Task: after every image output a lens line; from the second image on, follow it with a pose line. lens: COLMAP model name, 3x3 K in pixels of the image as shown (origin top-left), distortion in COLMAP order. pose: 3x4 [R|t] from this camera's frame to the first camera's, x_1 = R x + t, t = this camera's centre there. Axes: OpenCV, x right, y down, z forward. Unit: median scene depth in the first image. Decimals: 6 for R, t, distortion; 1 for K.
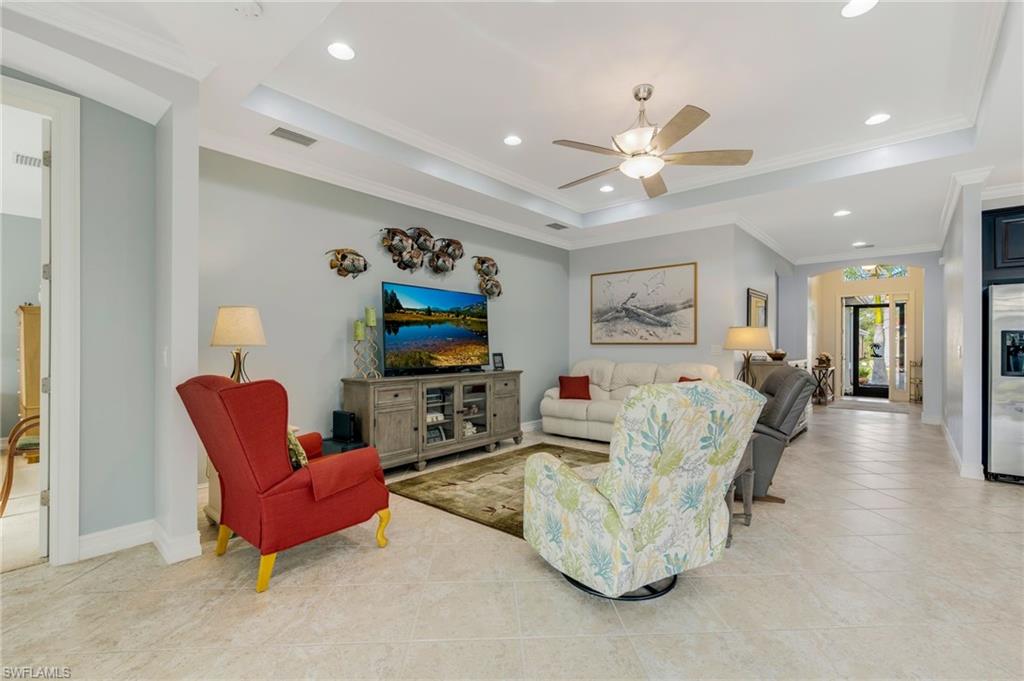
lens RADIAL K [[460.2, 0, 513.1], [0, 460.2, 343.8], [0, 0, 1]] dist [0.000462, -0.000088]
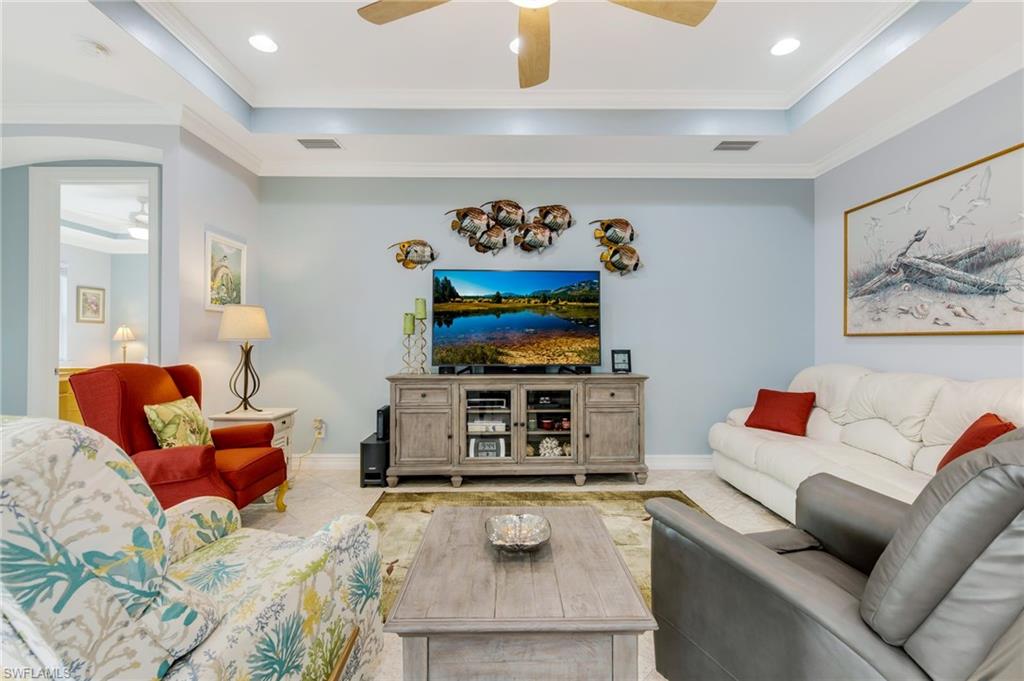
lens RADIAL K [[444.8, 0, 509.4], [0, 444.8, 336.5], [0, 0, 1]] dist [-0.002887, -0.000163]
pose [[0.661855, -0.007725, -0.749592, 0.423054], [0.003038, 0.999966, -0.007623, 0.005347], [0.749626, 0.002768, 0.661856, 0.470957]]
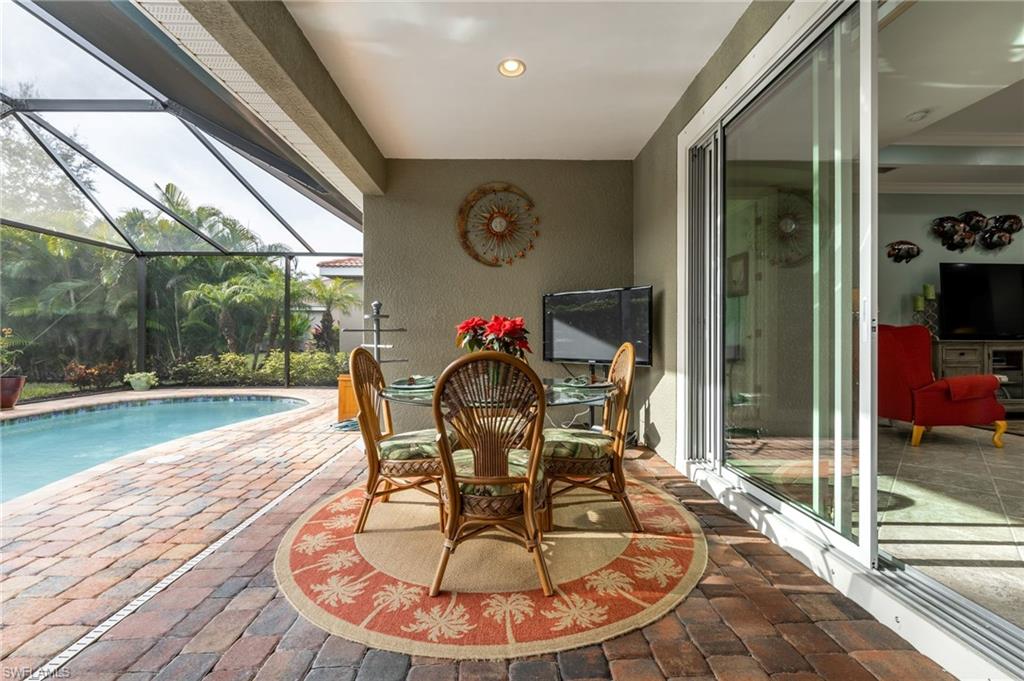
lens RADIAL K [[444.8, 0, 509.4], [0, 444.8, 336.5], [0, 0, 1]] dist [-0.002887, -0.000163]
pose [[0.666064, -0.004453, -0.745881, -0.149256], [0.003324, 0.999990, -0.003002, 0.055002], [0.745887, -0.000479, 0.666072, -0.574316]]
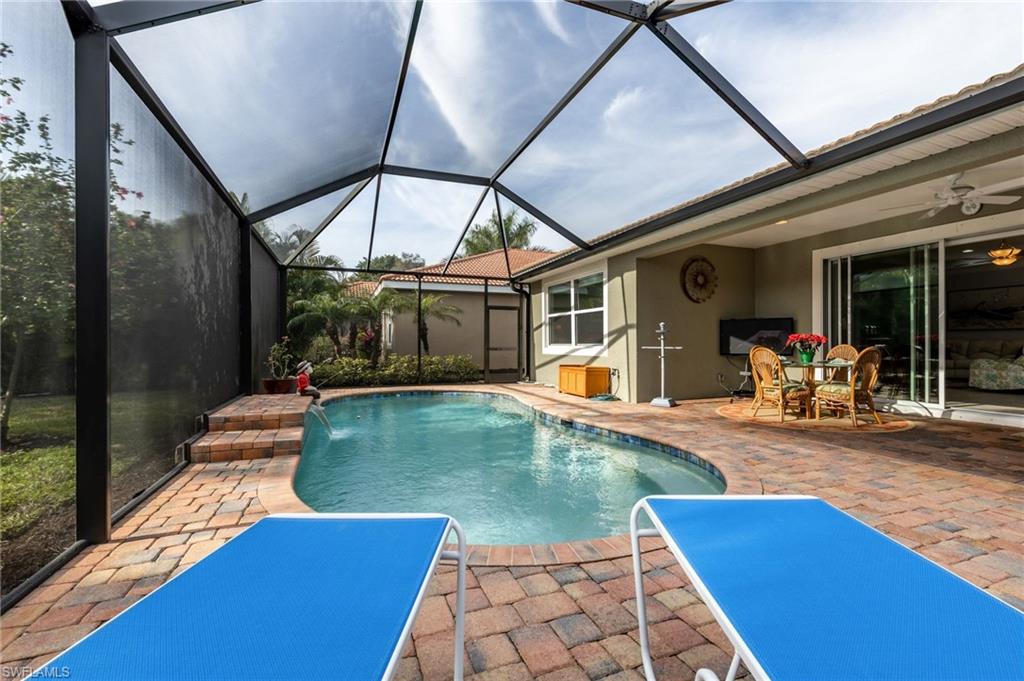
lens RADIAL K [[444.8, 0, 509.4], [0, 444.8, 336.5], [0, 0, 1]] dist [-0.002887, -0.000163]
pose [[0.882846, -0.014038, -0.469454, -0.725609], [0.007506, 0.999847, -0.015783, 0.051148], [0.469603, 0.010410, 0.882816, -1.802955]]
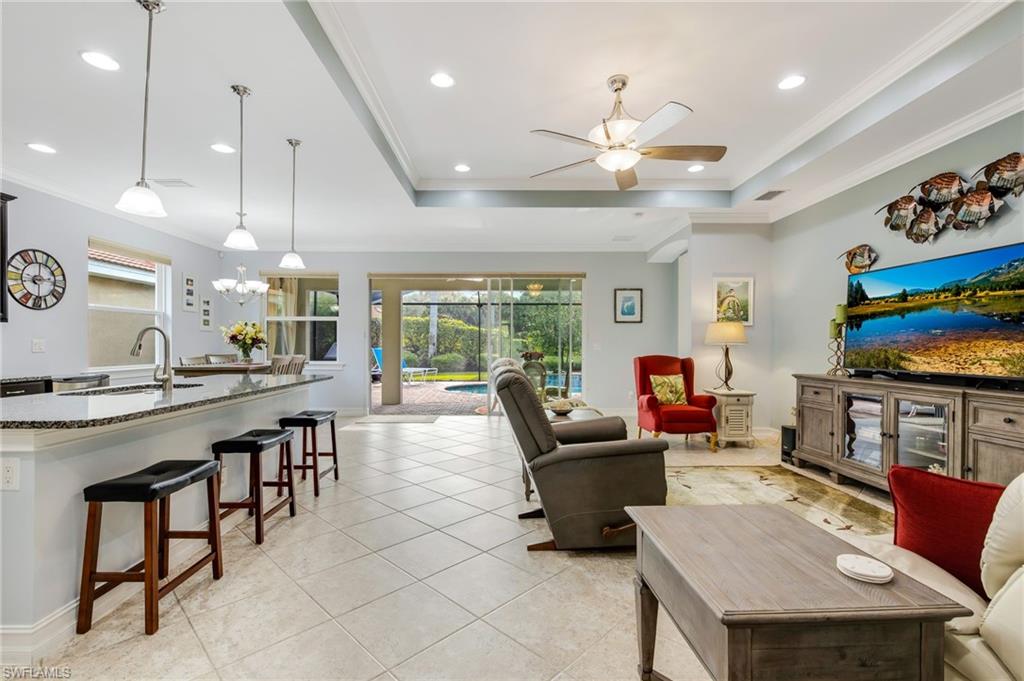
lens RADIAL K [[460.2, 0, 513.1], [0, 460.2, 343.8], [0, 0, 1]] dist [0.000462, -0.000088]
pose [[-0.733806, -0.004548, -0.679344, 0.764398], [-0.001589, 0.999986, -0.004977, 0.010766], [0.679357, -0.002573, -0.733803, 1.088497]]
